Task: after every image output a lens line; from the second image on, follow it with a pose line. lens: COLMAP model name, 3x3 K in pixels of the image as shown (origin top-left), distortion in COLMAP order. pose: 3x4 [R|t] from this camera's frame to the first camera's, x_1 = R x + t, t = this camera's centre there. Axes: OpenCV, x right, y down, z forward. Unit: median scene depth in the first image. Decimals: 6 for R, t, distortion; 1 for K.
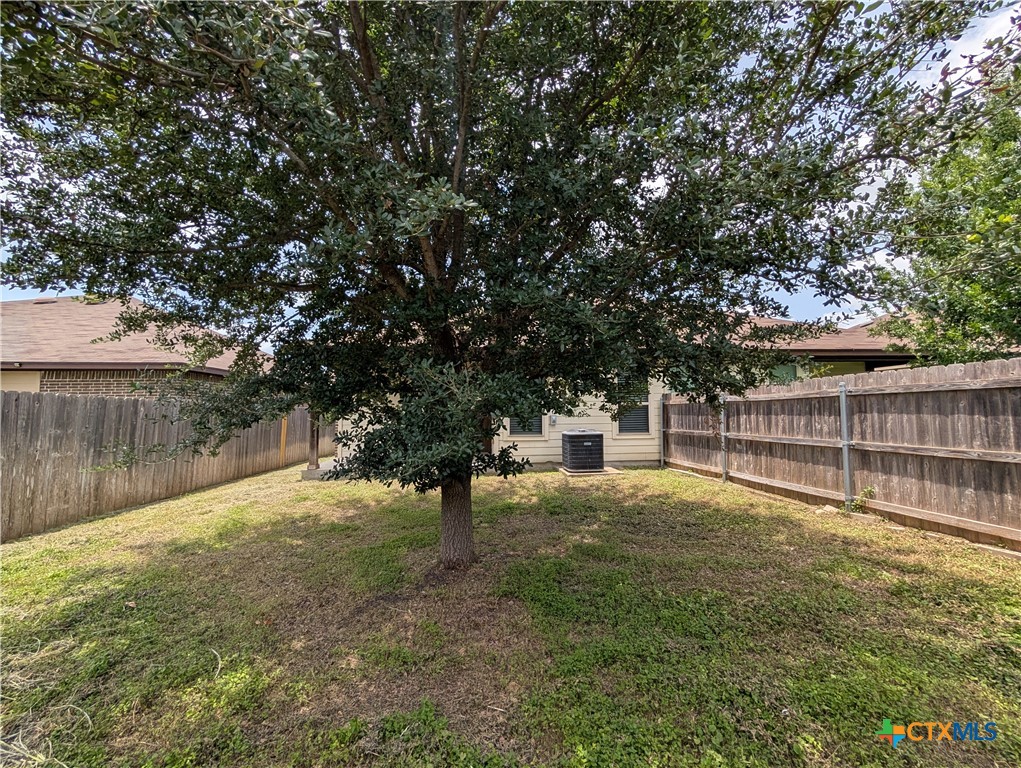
lens RADIAL K [[386.7, 0, 513.1], [0, 386.7, 385.8], [0, 0, 1]] dist [-0.000094, -0.000129]
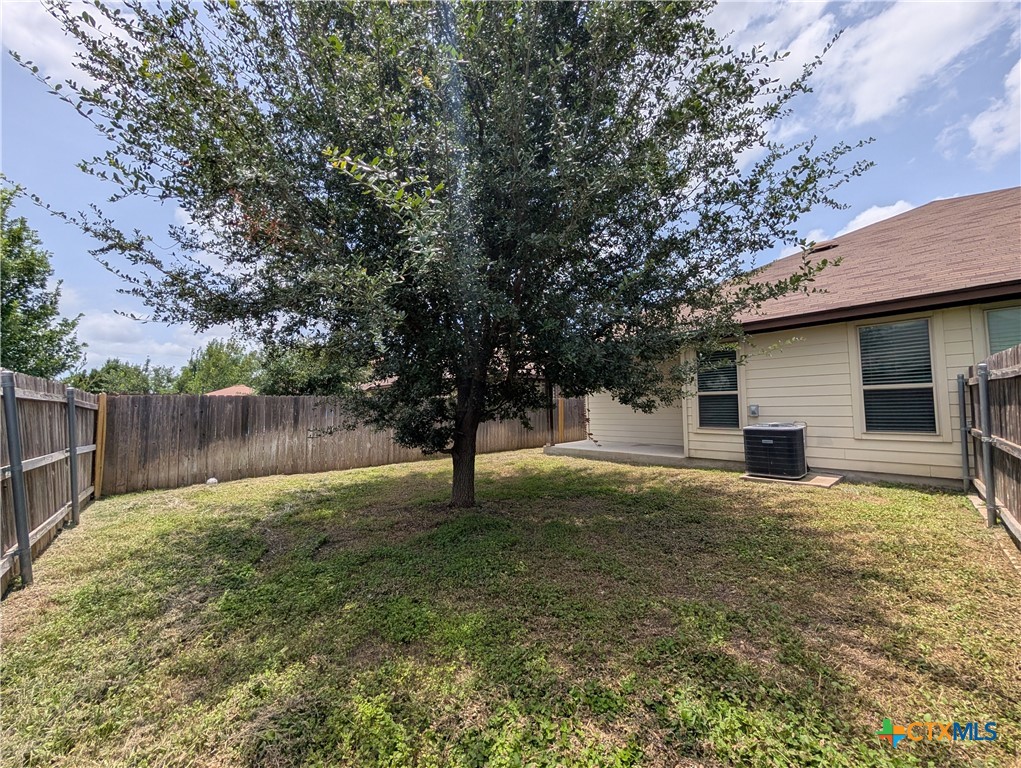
lens RADIAL K [[386.7, 0, 513.1], [0, 386.7, 385.8], [0, 0, 1]] dist [-0.000094, -0.000129]
pose [[0.596854, -0.047388, -0.800949, 0.587680], [0.077903, 0.996960, -0.000932, -0.007363], [0.798559, -0.061840, 0.598731, 0.117920]]
